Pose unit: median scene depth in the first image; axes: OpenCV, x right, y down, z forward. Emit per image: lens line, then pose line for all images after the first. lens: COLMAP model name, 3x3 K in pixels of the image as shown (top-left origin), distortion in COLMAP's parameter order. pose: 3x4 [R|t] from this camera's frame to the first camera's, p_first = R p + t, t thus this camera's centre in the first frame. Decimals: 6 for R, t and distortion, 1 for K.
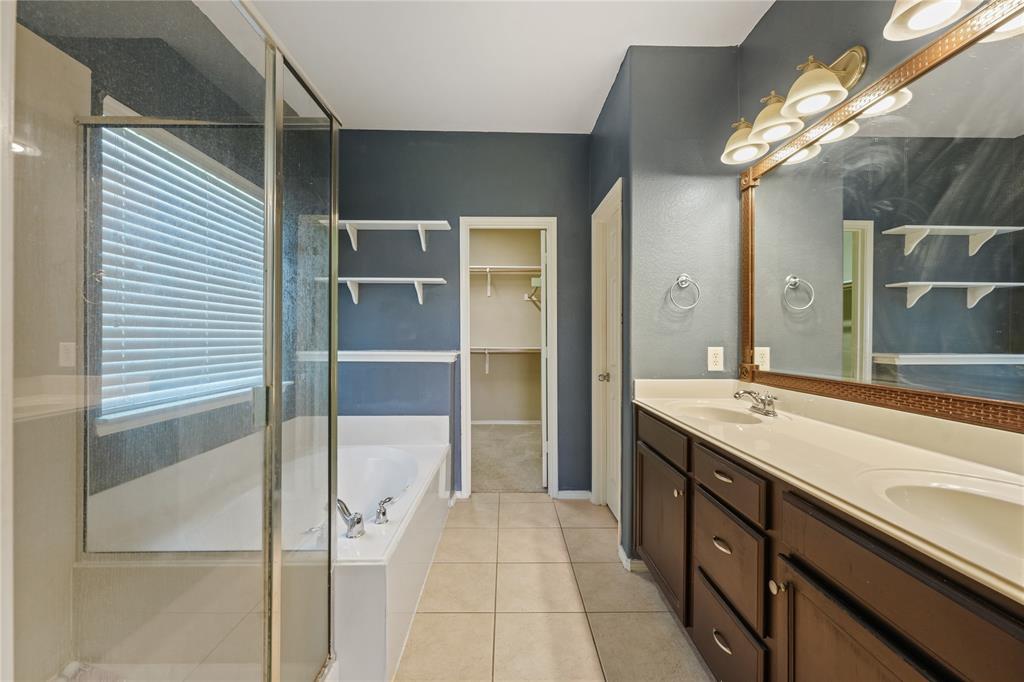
lens RADIAL K [[415.9, 0, 511.4], [0, 415.9, 337.6], [0, 0, 1]] dist [0.002941, -0.000519]
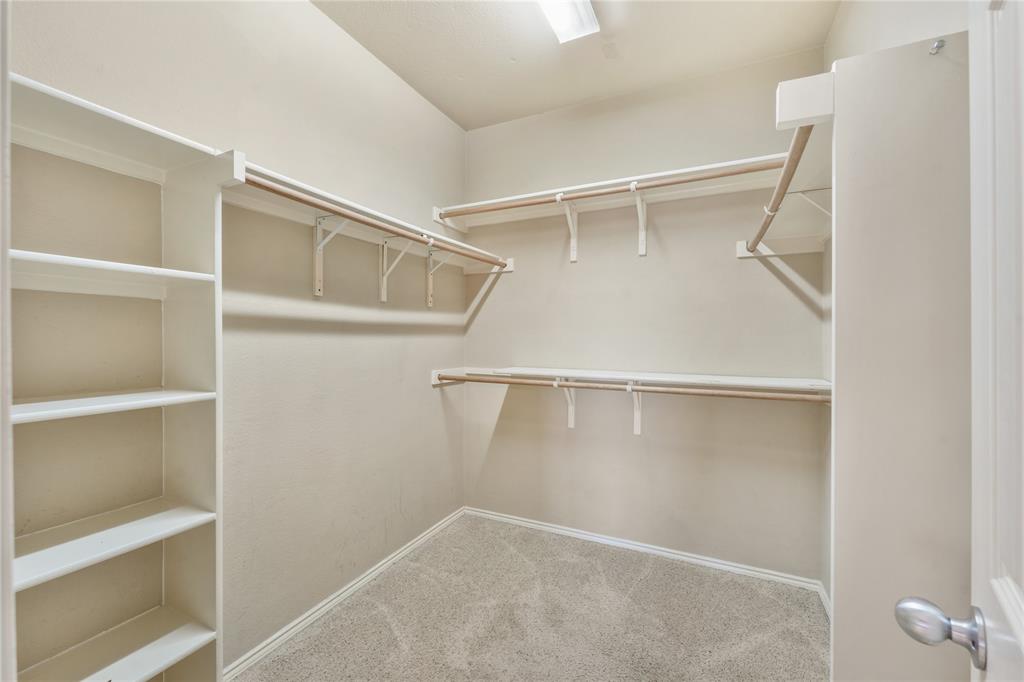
lens RADIAL K [[415.9, 0, 510.5], [0, 415.9, 339.9], [0, 0, 1]] dist [0.002941, -0.000519]
pose [[0.892198, 0.005077, -0.451616, 0.020449], [-0.002882, 0.999980, 0.005548, -0.014571], [0.451636, -0.003648, 0.892195, 0.584276]]
